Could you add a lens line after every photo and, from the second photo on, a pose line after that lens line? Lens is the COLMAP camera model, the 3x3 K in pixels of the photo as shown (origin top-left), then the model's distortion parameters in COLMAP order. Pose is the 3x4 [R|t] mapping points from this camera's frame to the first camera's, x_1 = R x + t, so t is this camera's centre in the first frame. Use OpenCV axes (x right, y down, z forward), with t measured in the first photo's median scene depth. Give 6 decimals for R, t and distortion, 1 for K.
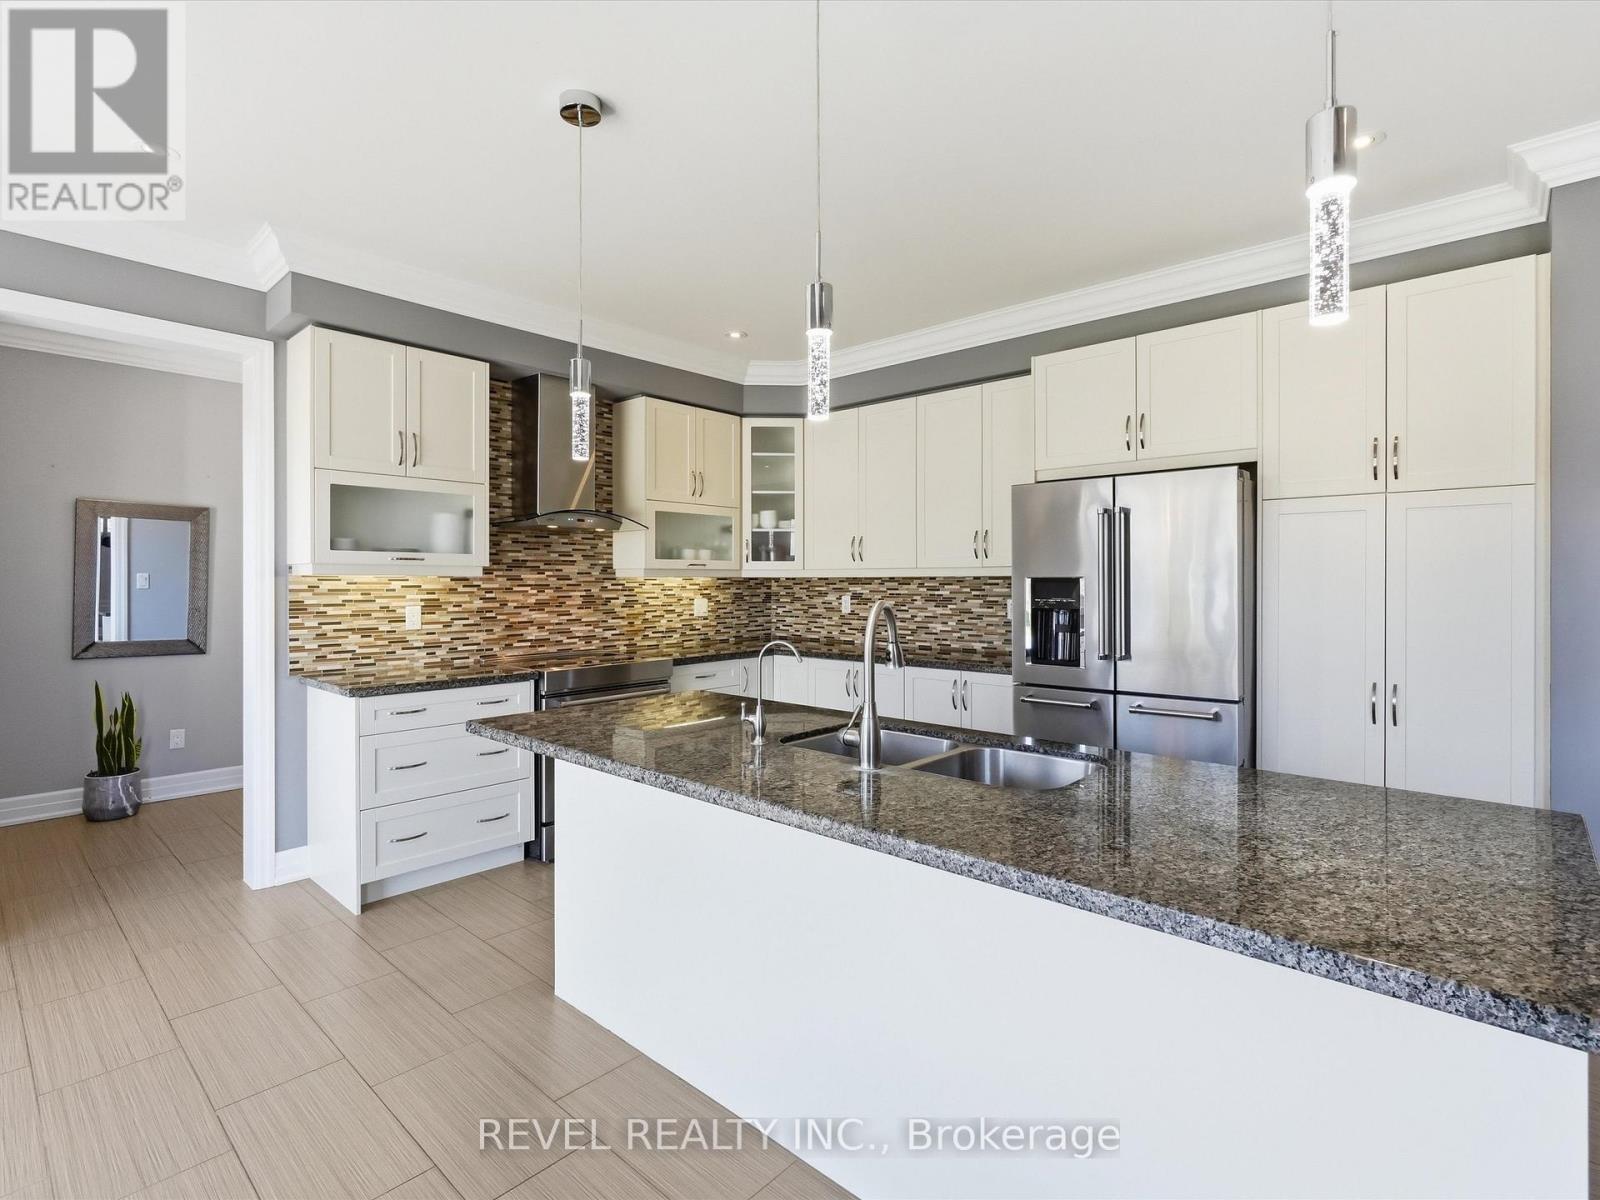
lens RADIAL K [[796.5, 0, 803.7], [0, 796.5, 582.6], [0, 0, 1]] dist [-0.002252, -0.001000]
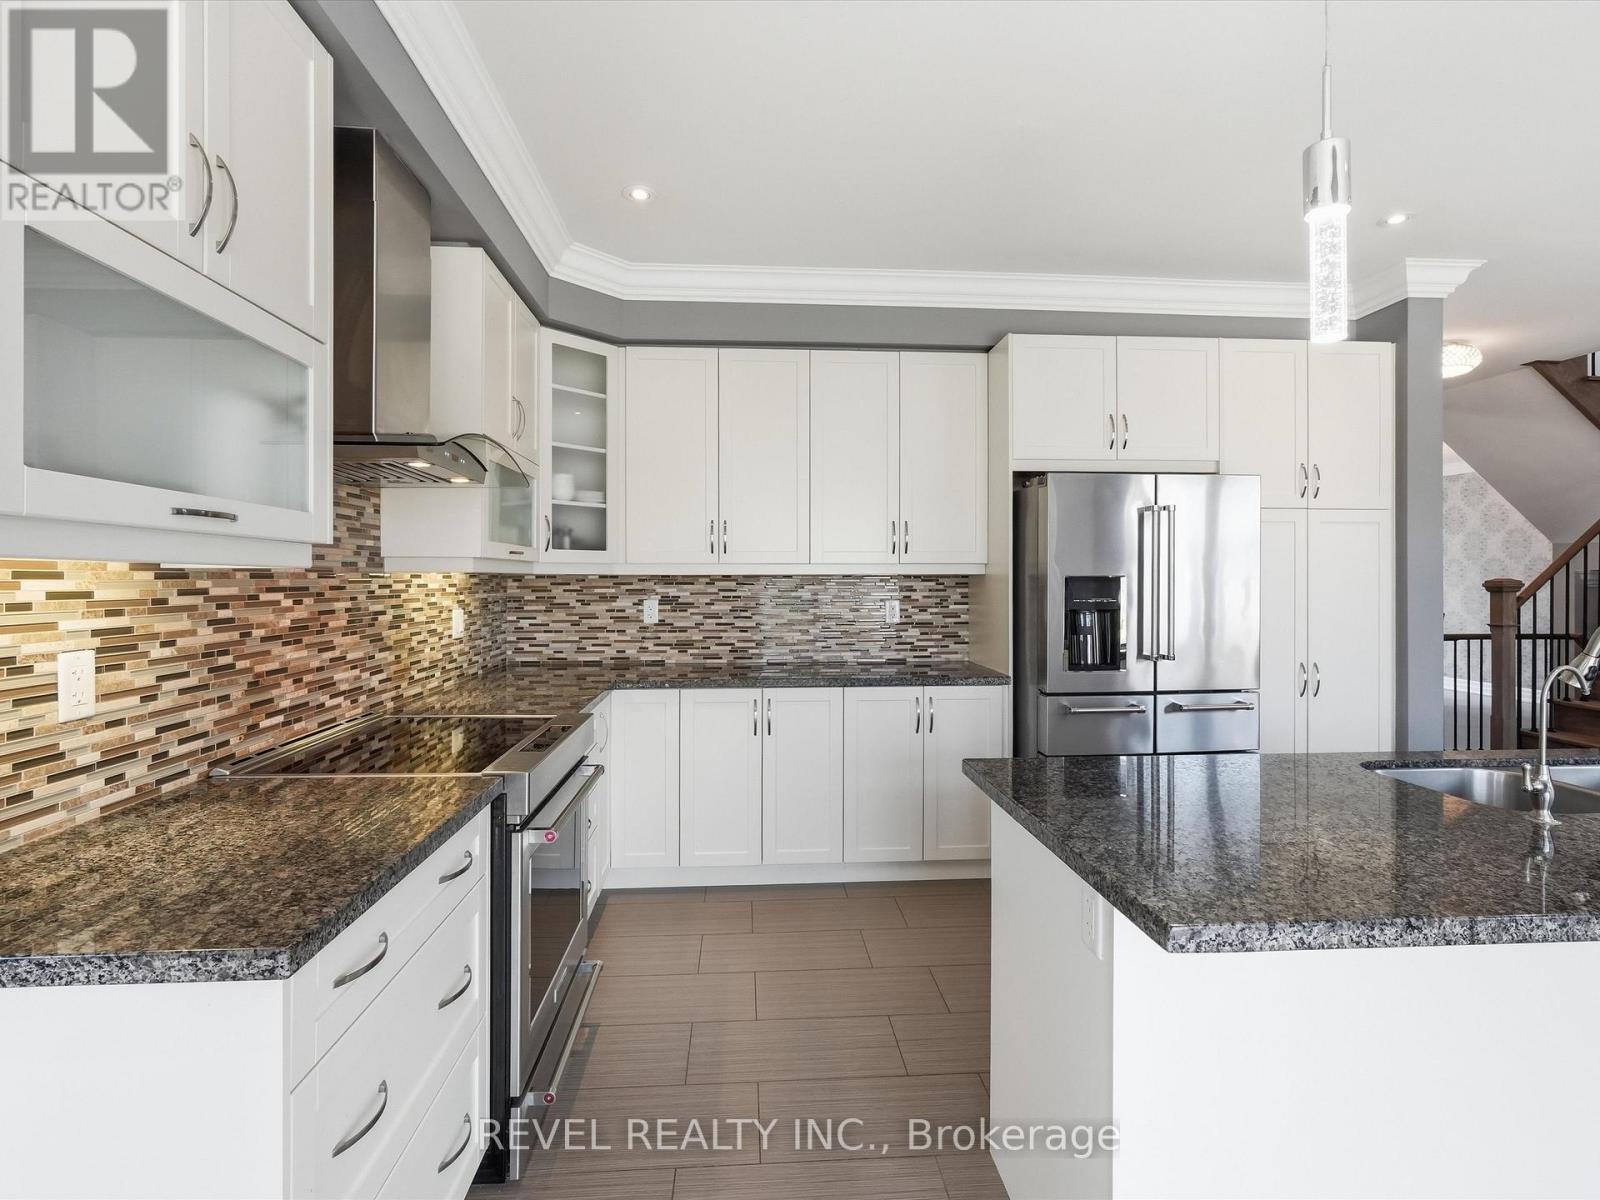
lens RADIAL K [[796.5, 0, 803.7], [0, 796.5, 582.6], [0, 0, 1]] dist [-0.002252, -0.001000]
pose [[0.690210, -0.001702, 0.723608, -0.444669], [0.000986, 0.999999, 0.001412, -0.000534], [-0.723609, -0.000261, 0.690210, 0.451662]]
